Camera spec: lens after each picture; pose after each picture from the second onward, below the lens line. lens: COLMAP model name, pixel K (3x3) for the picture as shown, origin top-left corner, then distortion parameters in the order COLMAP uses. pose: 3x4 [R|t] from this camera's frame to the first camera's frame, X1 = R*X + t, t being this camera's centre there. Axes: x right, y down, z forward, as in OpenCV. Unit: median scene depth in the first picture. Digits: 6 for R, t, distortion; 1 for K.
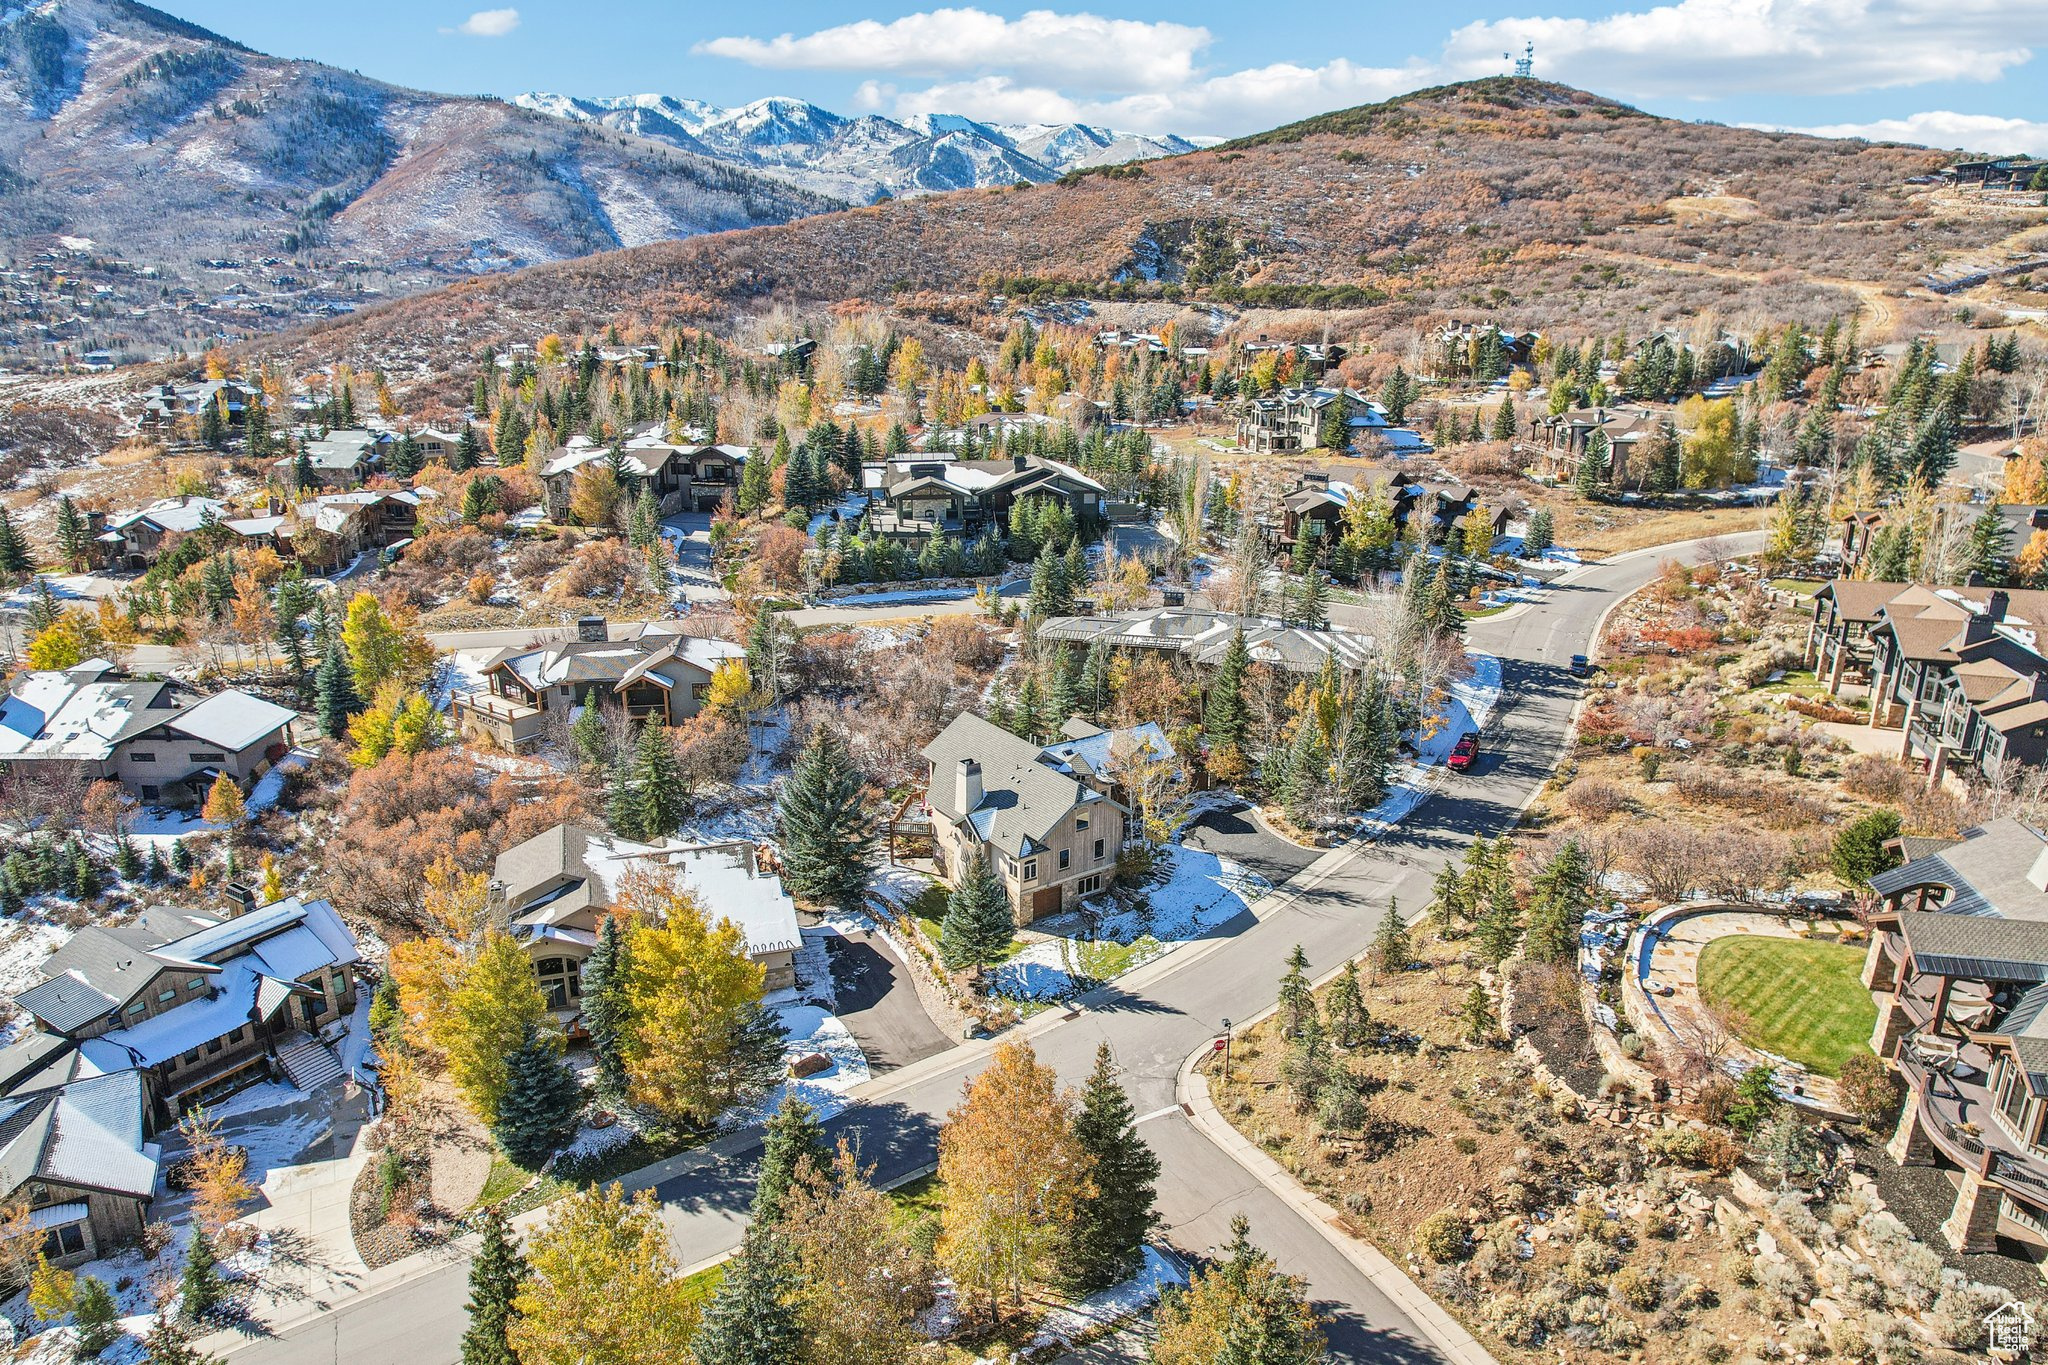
lens RADIAL K [[1327.7, 0, 1024.0], [0, 1327.7, 682.5], [0, 0, 1]] dist [-0.076654, 0.072686]
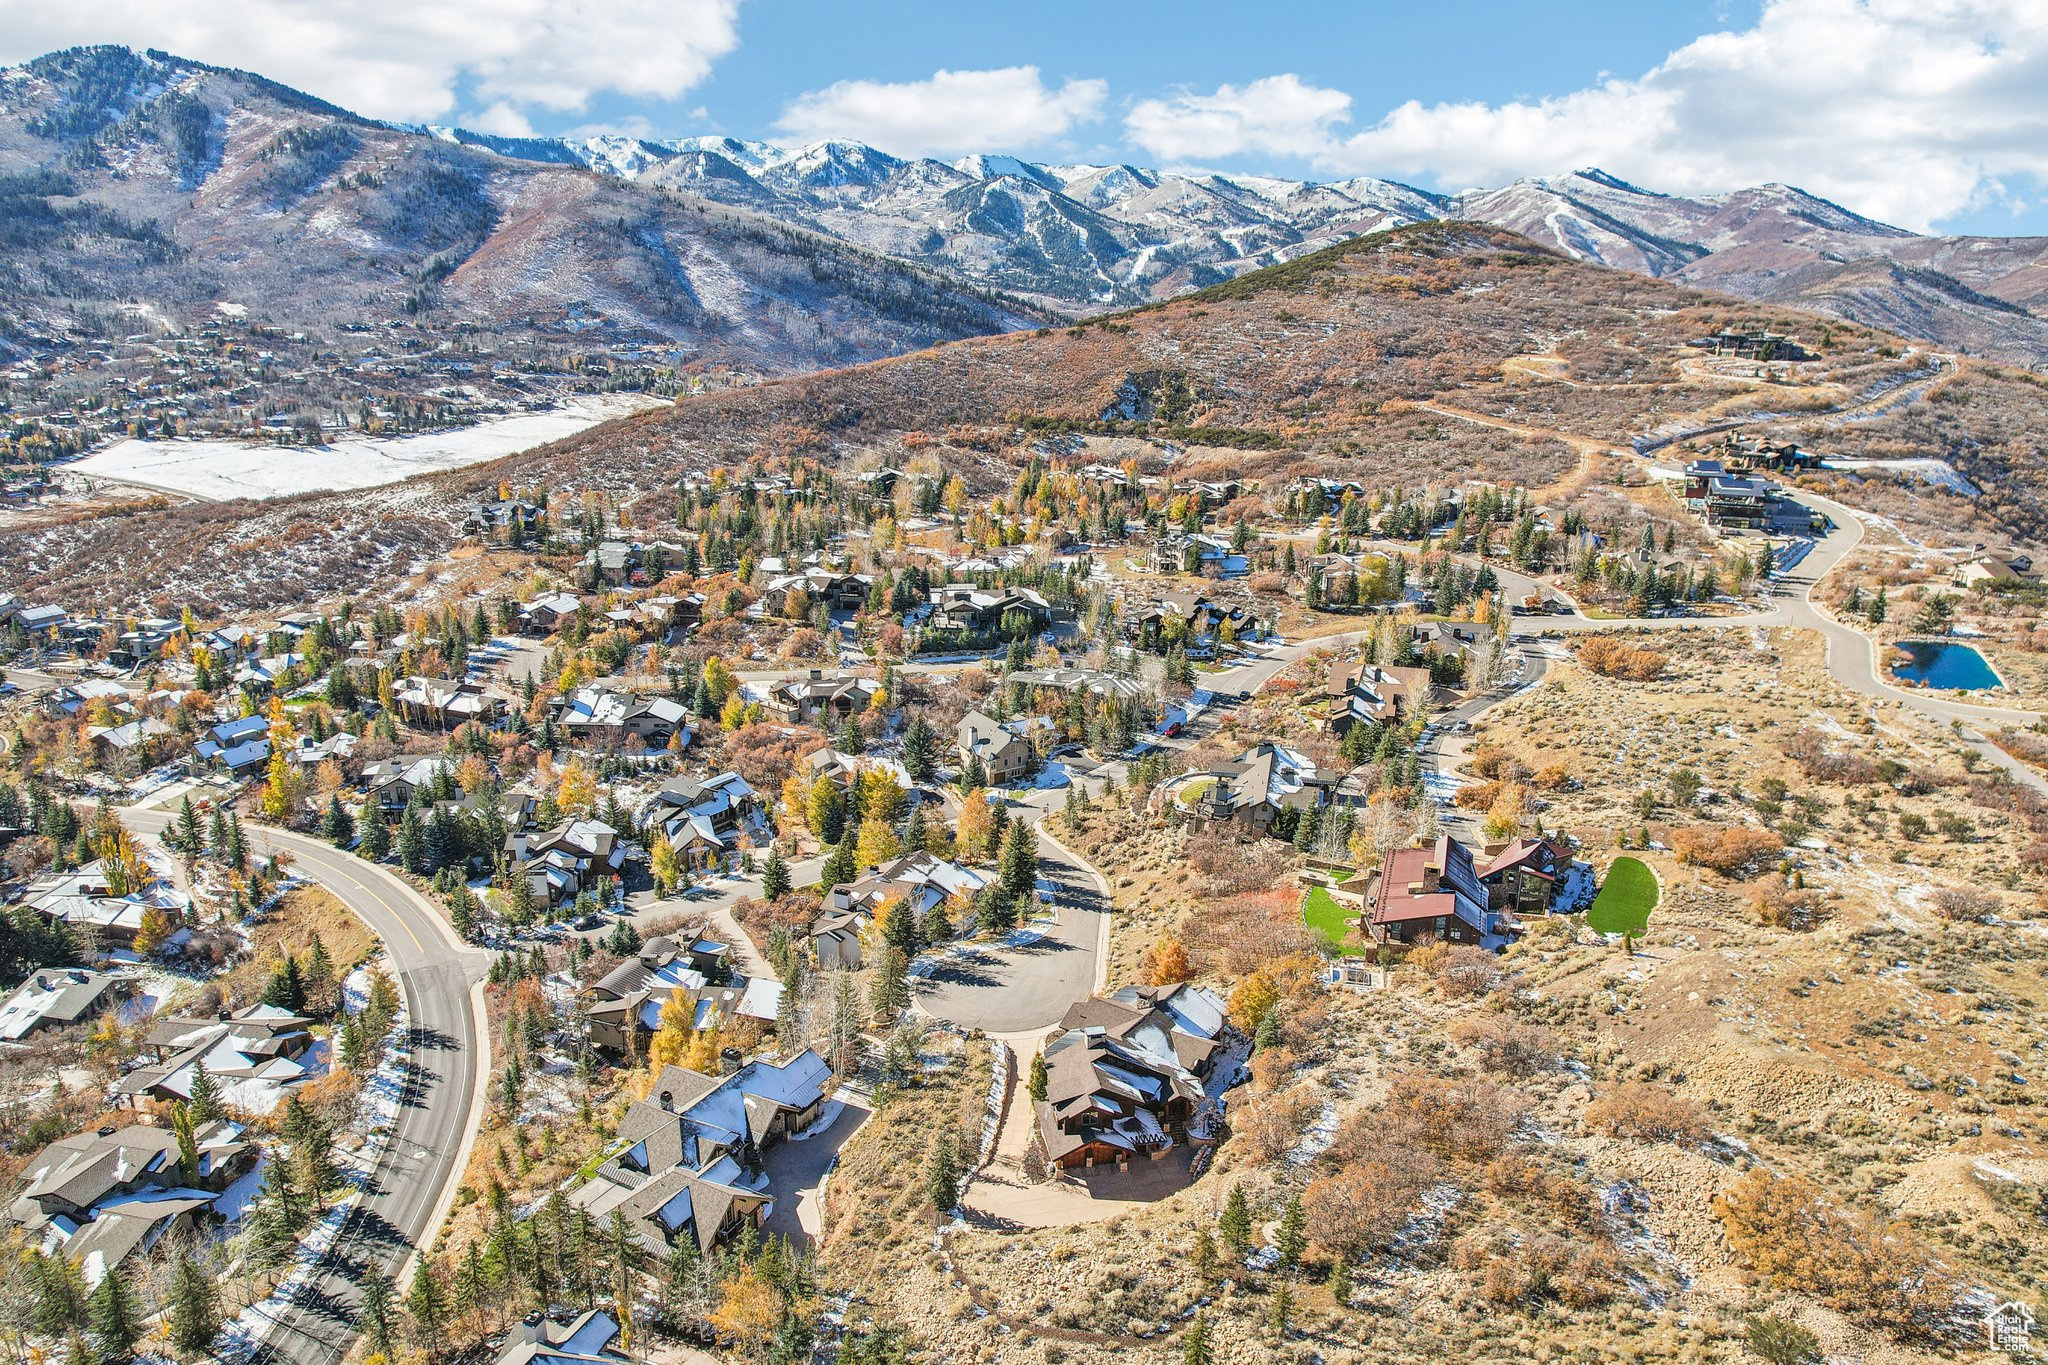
lens RADIAL K [[1334.2, 0, 1022.1], [0, 1334.2, 687.7], [0, 0, 1]] dist [-0.086043, 0.080300]
pose [[0.999271, 0.013589, -0.035676, 0.054299], [-0.014095, 0.999803, -0.013971, 0.005055], [0.035479, 0.014464, 0.999266, -0.603339]]
